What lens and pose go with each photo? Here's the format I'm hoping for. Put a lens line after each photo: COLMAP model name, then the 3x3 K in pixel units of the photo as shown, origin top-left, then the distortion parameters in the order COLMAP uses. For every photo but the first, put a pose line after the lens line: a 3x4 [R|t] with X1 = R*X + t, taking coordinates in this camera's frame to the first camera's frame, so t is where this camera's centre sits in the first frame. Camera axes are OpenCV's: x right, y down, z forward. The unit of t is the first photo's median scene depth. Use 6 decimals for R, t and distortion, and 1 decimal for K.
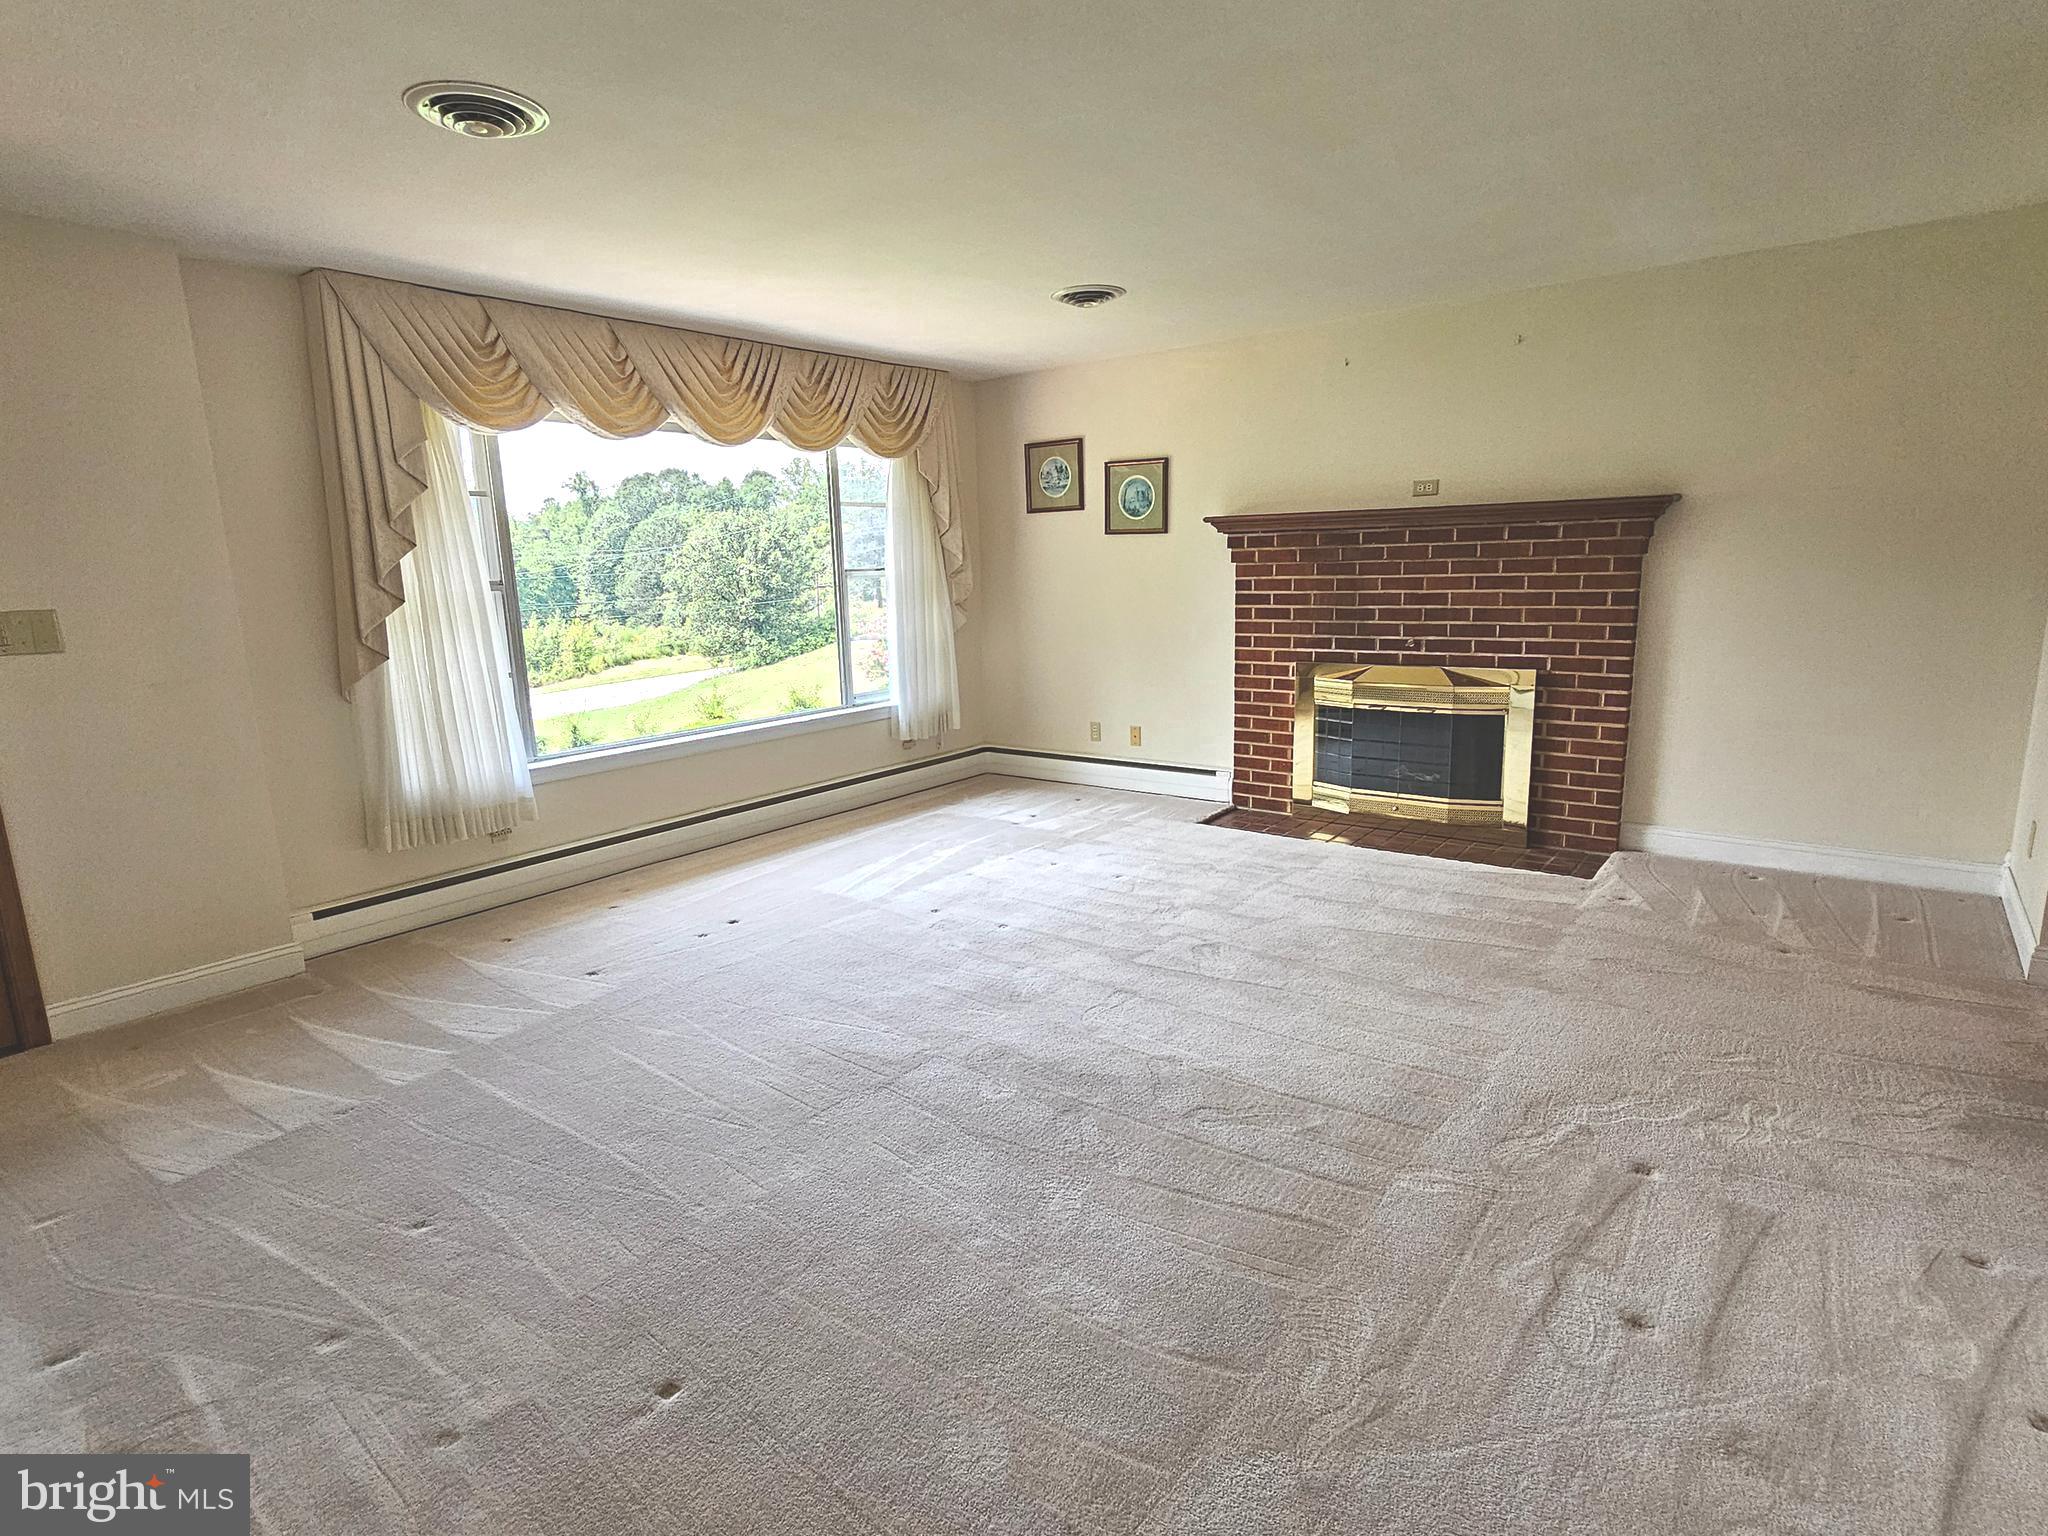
lens RADIAL K [[1099.3, 0, 1017.0], [0, 1099.3, 773.2], [0, 0, 1]] dist [-0.003683, 0.000088]
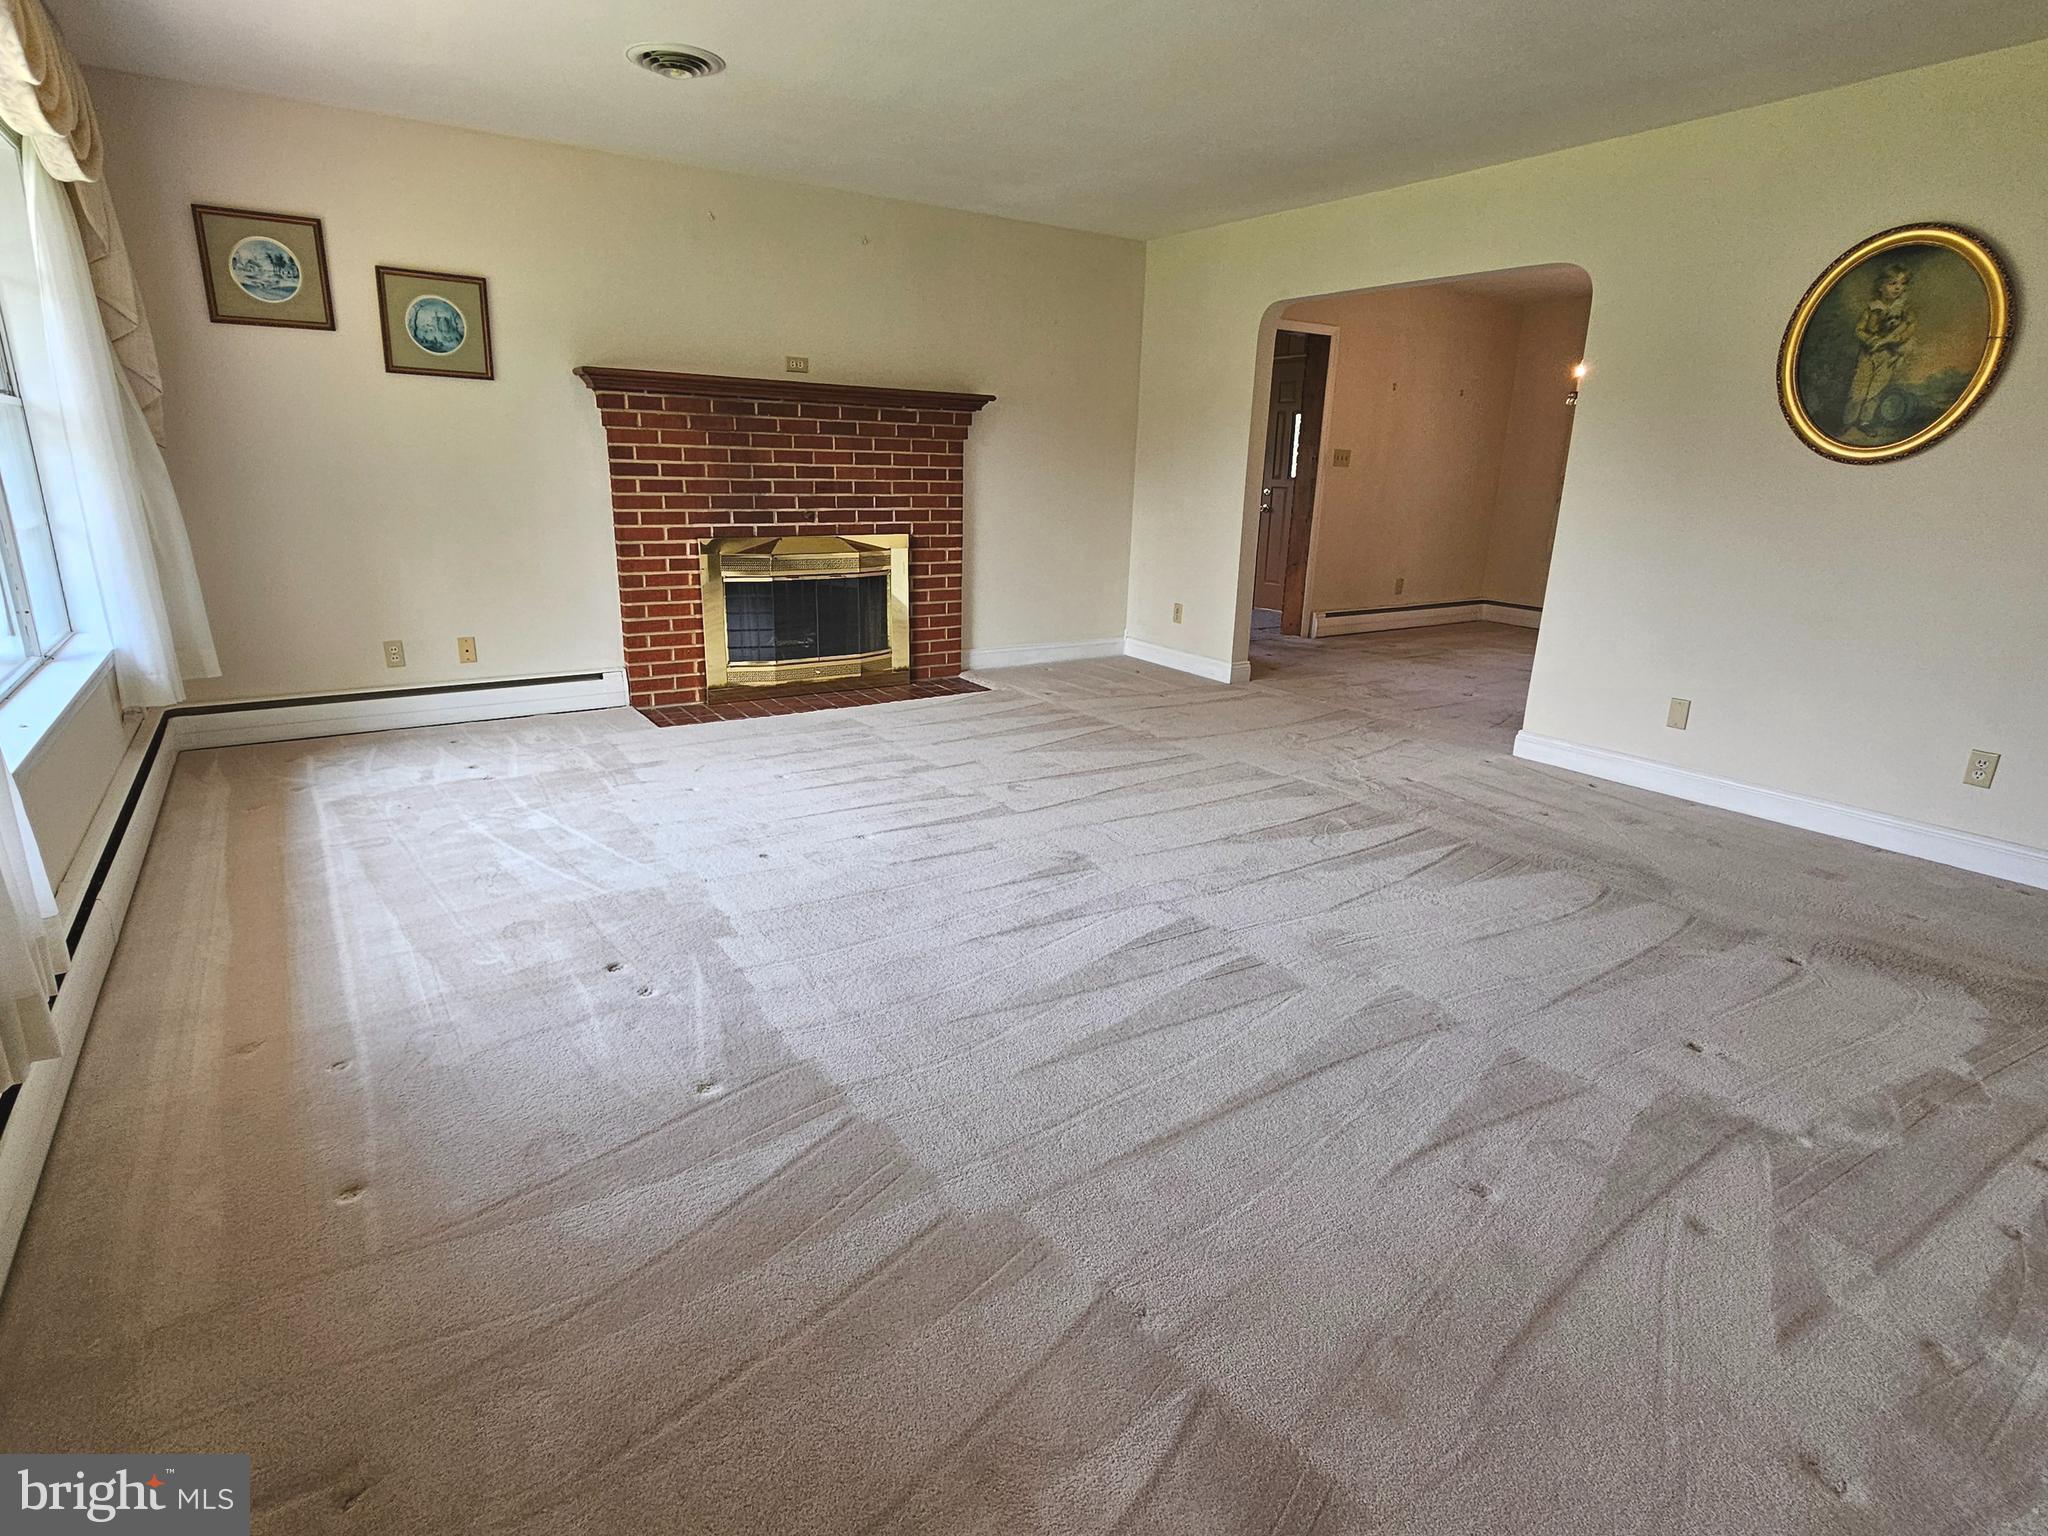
lens RADIAL K [[1099.3, 0, 1003.9], [0, 1099.3, 778.7], [0, 0, 1]] dist [-0.003683, 0.000088]
pose [[0.289762, -0.226492, 0.929914, -0.605228], [0.150964, 0.970250, 0.189276, -0.041050], [-0.945118, 0.085538, 0.315333, 0.483625]]
